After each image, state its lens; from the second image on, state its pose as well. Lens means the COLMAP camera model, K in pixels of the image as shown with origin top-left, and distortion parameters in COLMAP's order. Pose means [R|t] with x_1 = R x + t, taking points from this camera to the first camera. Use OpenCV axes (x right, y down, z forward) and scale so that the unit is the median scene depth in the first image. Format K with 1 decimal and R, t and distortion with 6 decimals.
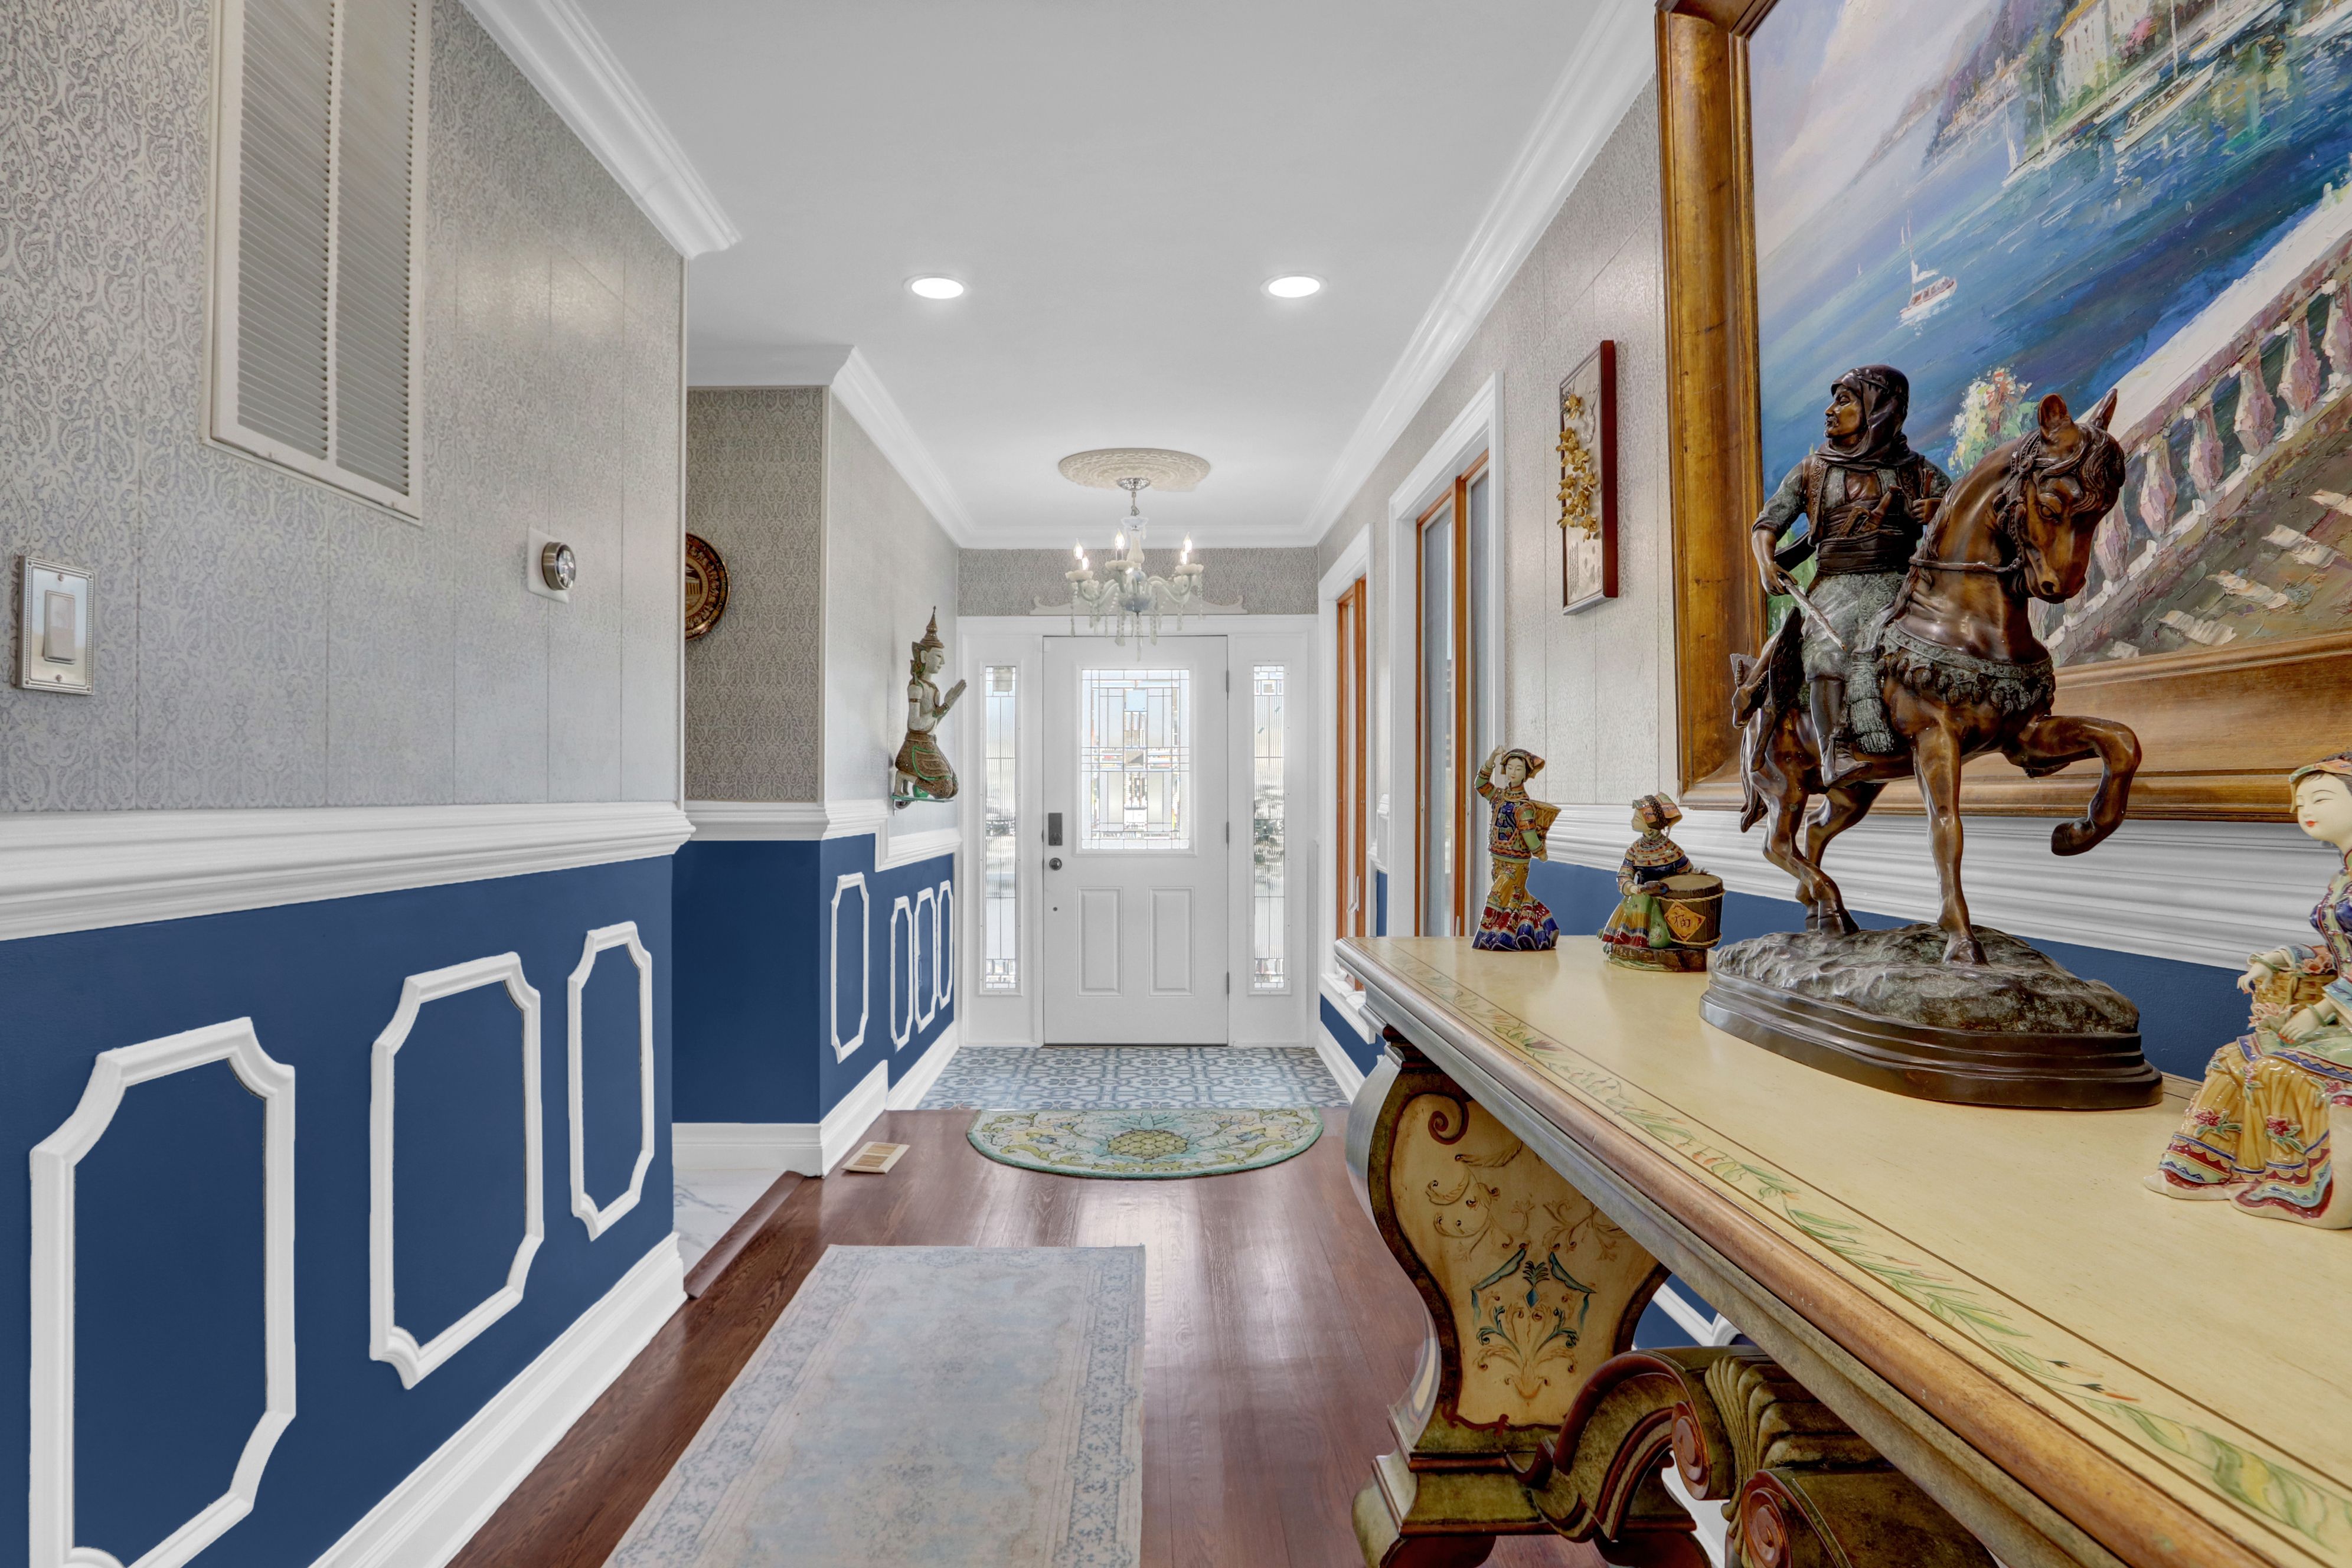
lens RADIAL K [[1288.1, 0, 1182.4], [0, 1288.1, 776.3], [0, 0, 1]] dist [0.001674, 0.000033]
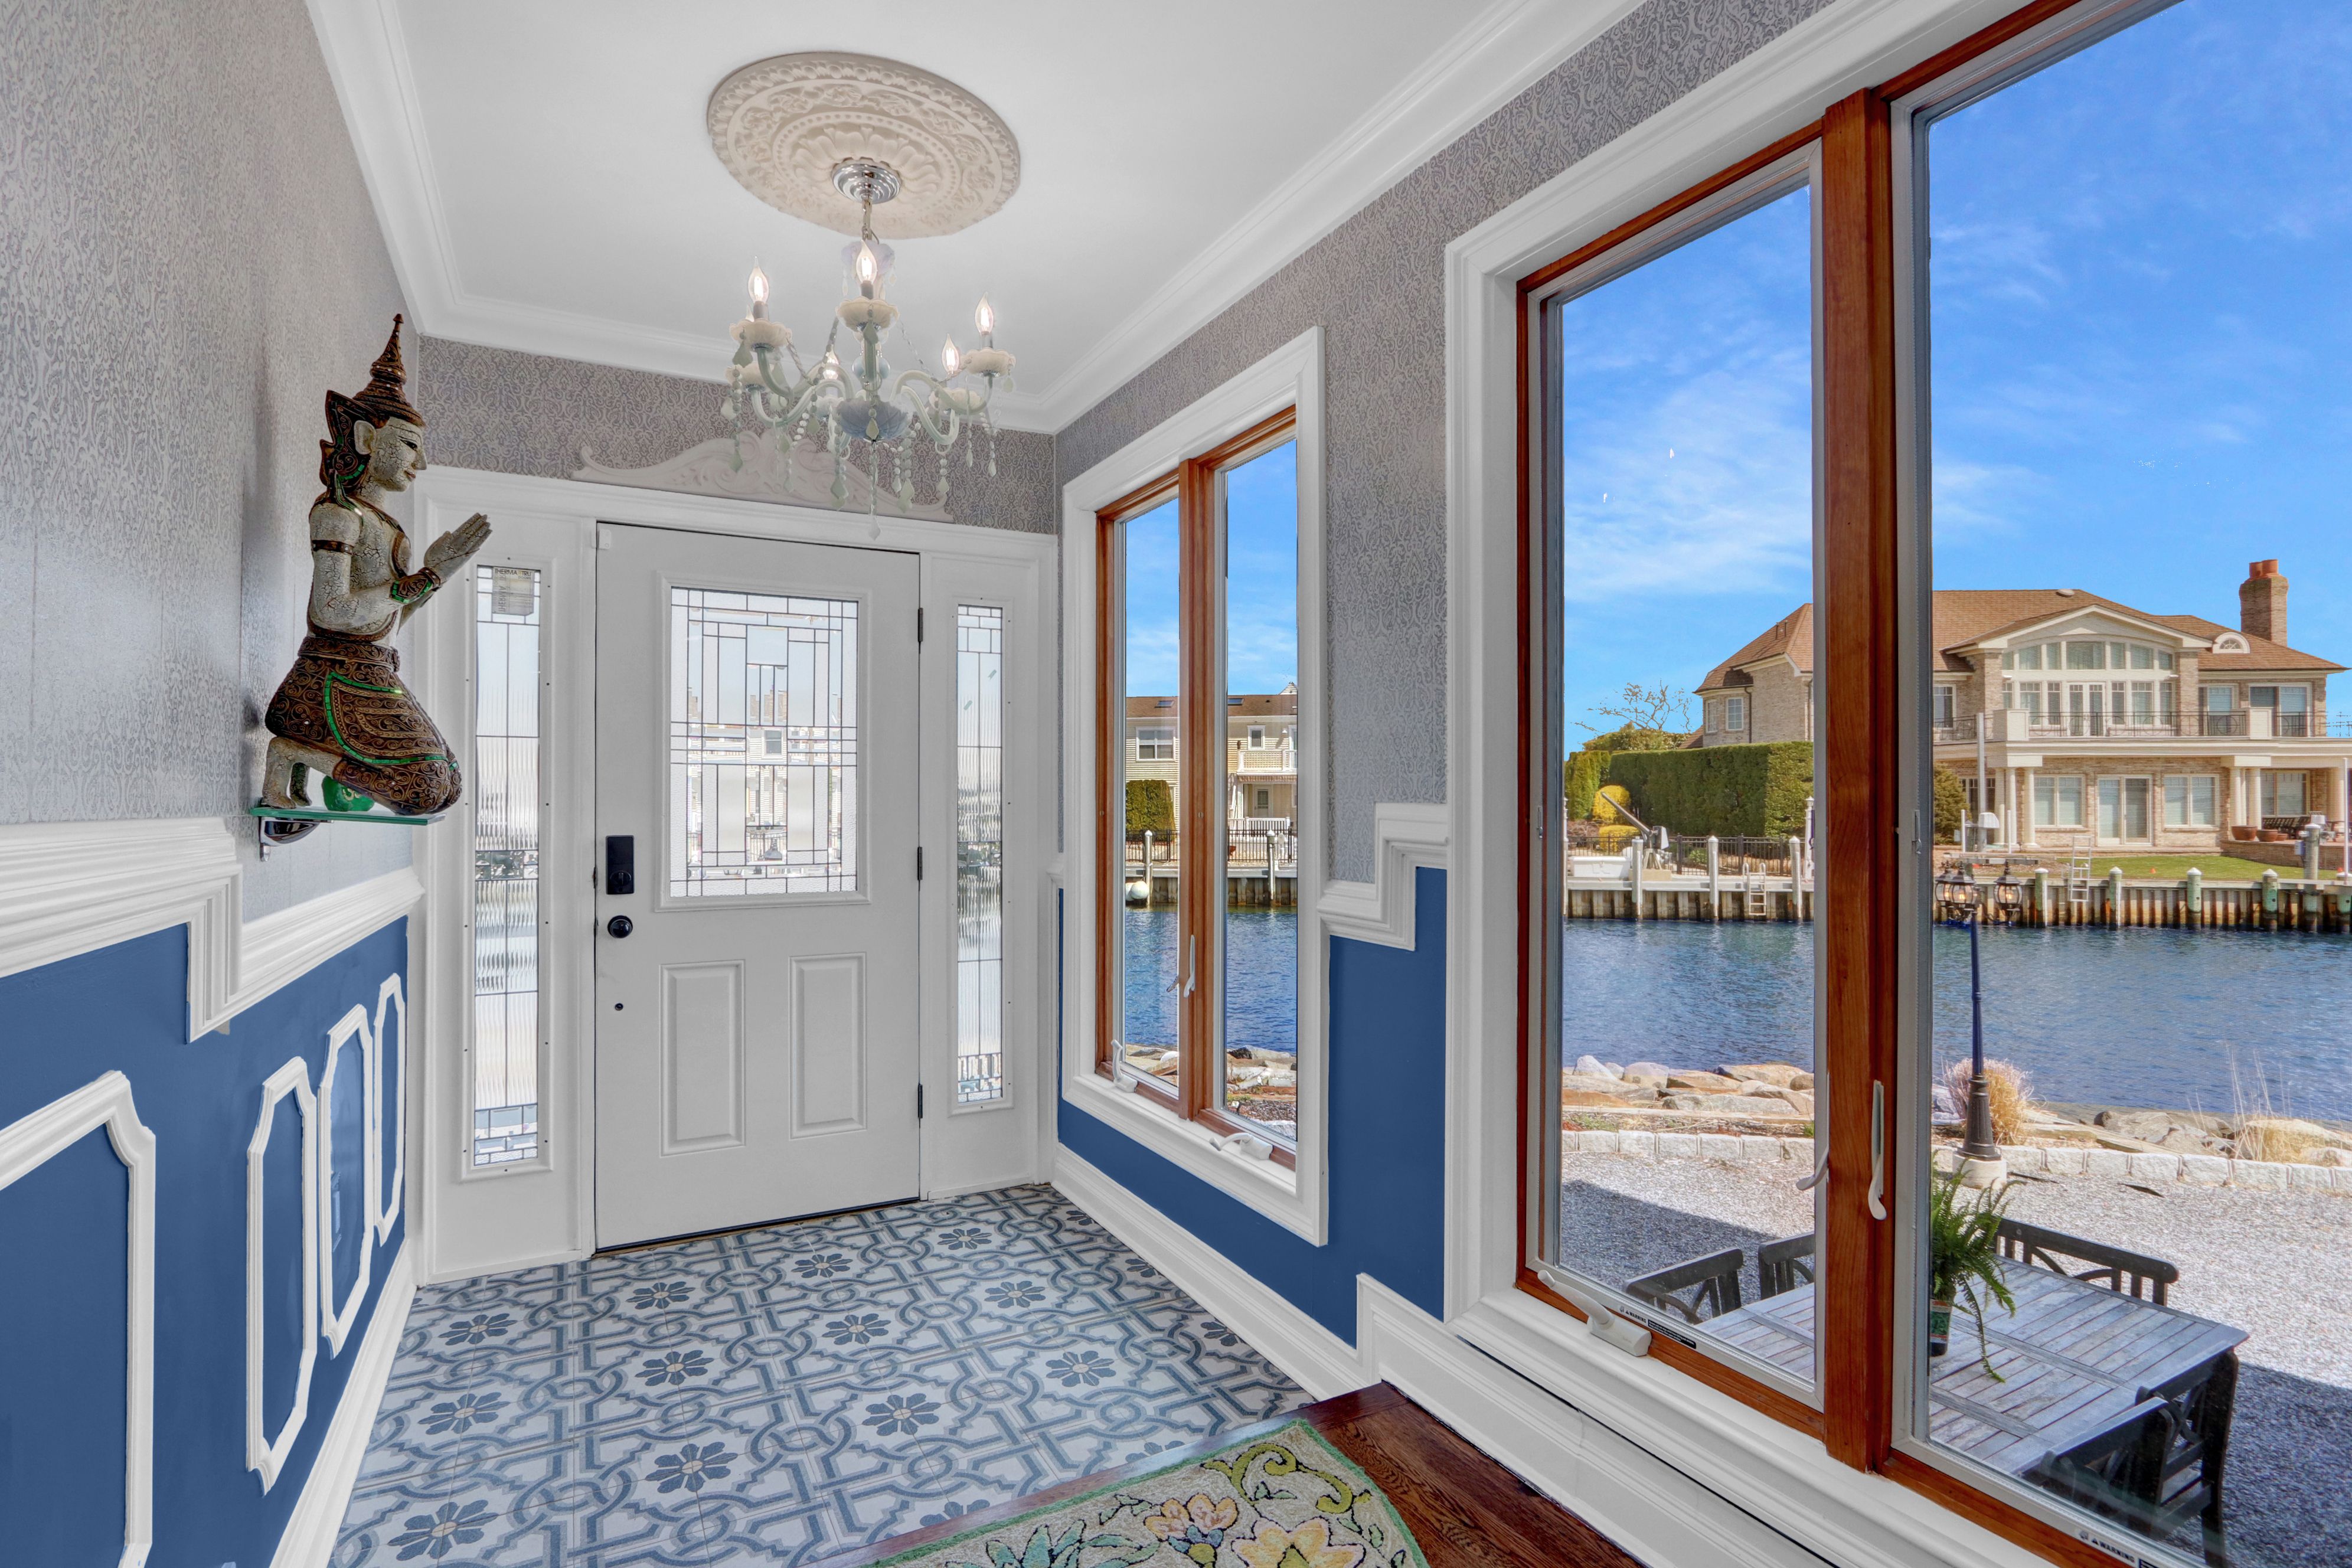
lens RADIAL K [[1112.0, 0, 1163.6], [0, 1112.0, 788.4], [0, 0, 1]] dist [-0.002931, -0.000253]
pose [[0.895328, 0.005403, 0.445375, -0.103468], [-0.005749, 0.999983, -0.000575, 0.006528], [-0.445371, -0.002046, 0.895344, 0.463162]]
